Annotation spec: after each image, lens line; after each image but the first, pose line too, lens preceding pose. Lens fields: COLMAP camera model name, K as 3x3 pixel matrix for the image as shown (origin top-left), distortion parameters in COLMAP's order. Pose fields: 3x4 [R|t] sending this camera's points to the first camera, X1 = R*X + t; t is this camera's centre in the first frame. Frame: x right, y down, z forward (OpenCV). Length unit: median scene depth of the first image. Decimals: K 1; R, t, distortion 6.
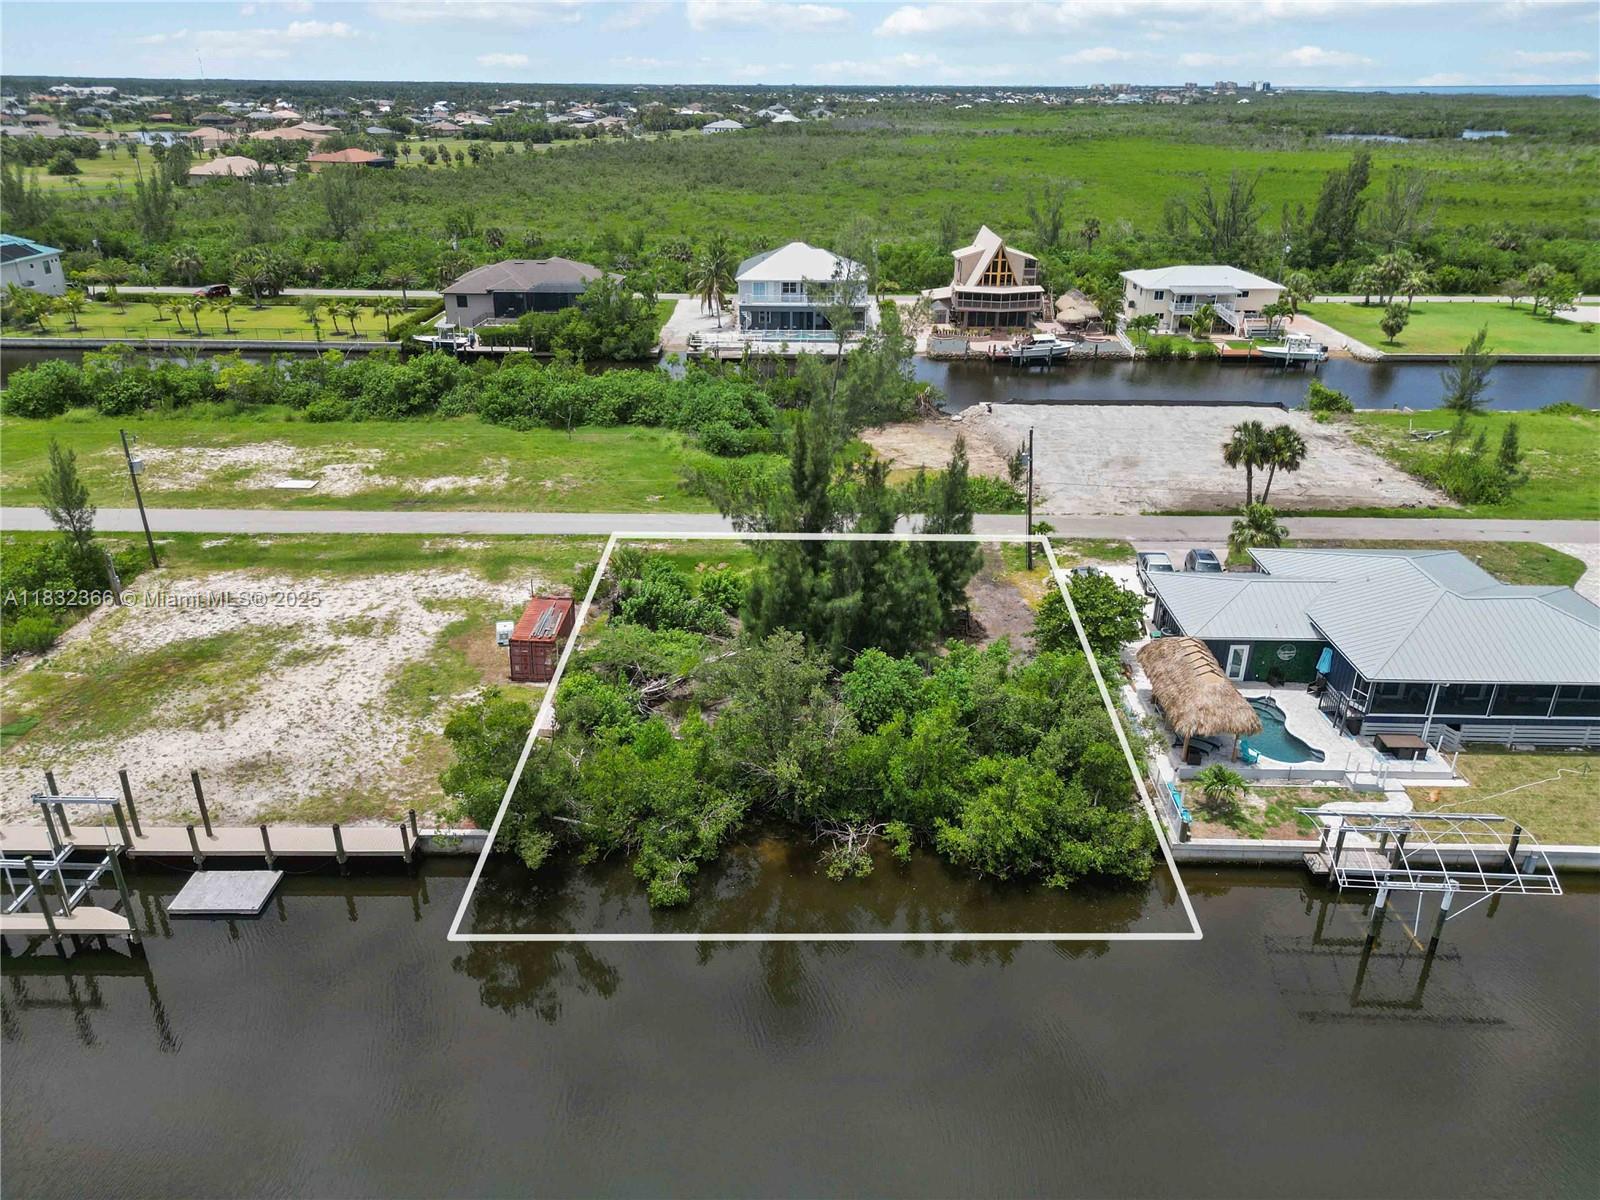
lens RADIAL K [[1119.9, 0, 800.0], [0, 1119.9, 600.0], [0, 0, 1]] dist [0.055677, -0.058286]
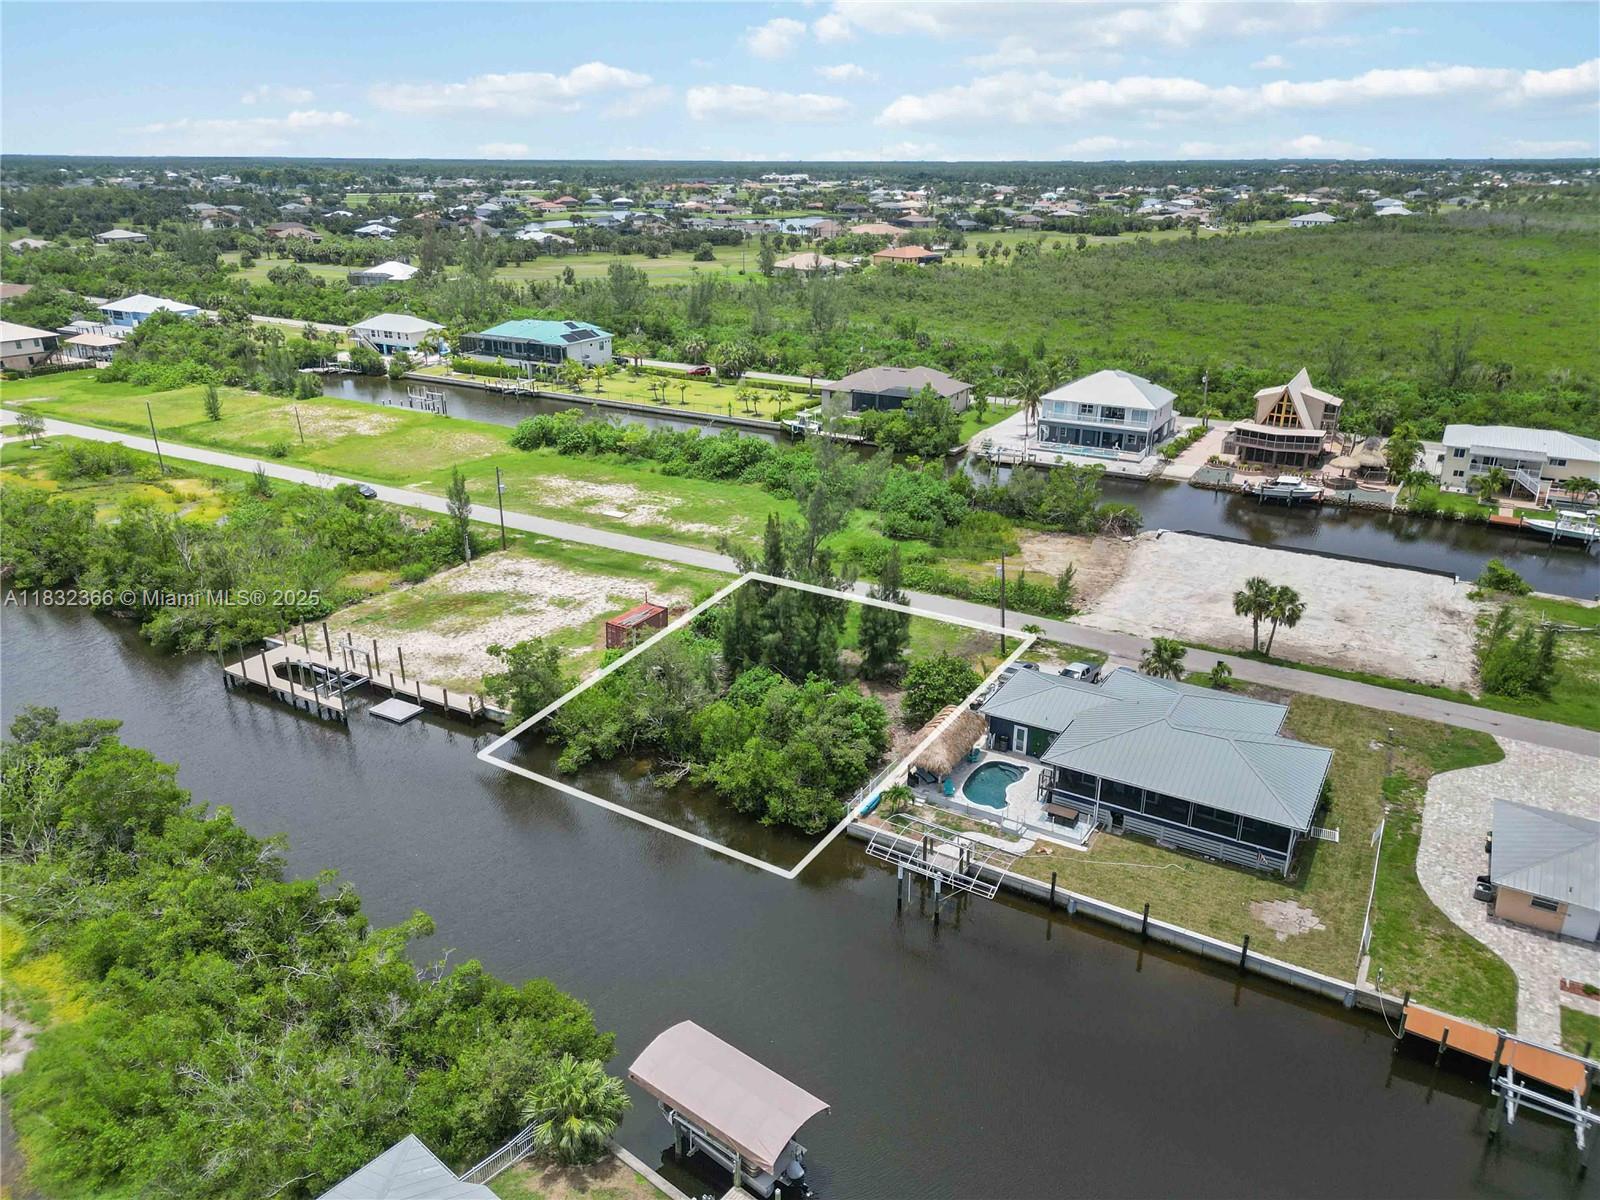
lens RADIAL K [[1114.9, 0, 800.0], [0, 1114.9, 600.0], [0, 0, 1]] dist [0.087338, -0.106229]
pose [[0.866338, 0.178956, -0.466297, 0.465315], [-0.205662, 0.978601, -0.006534, -0.027750], [0.455150, 0.101560, 0.884604, -0.200743]]
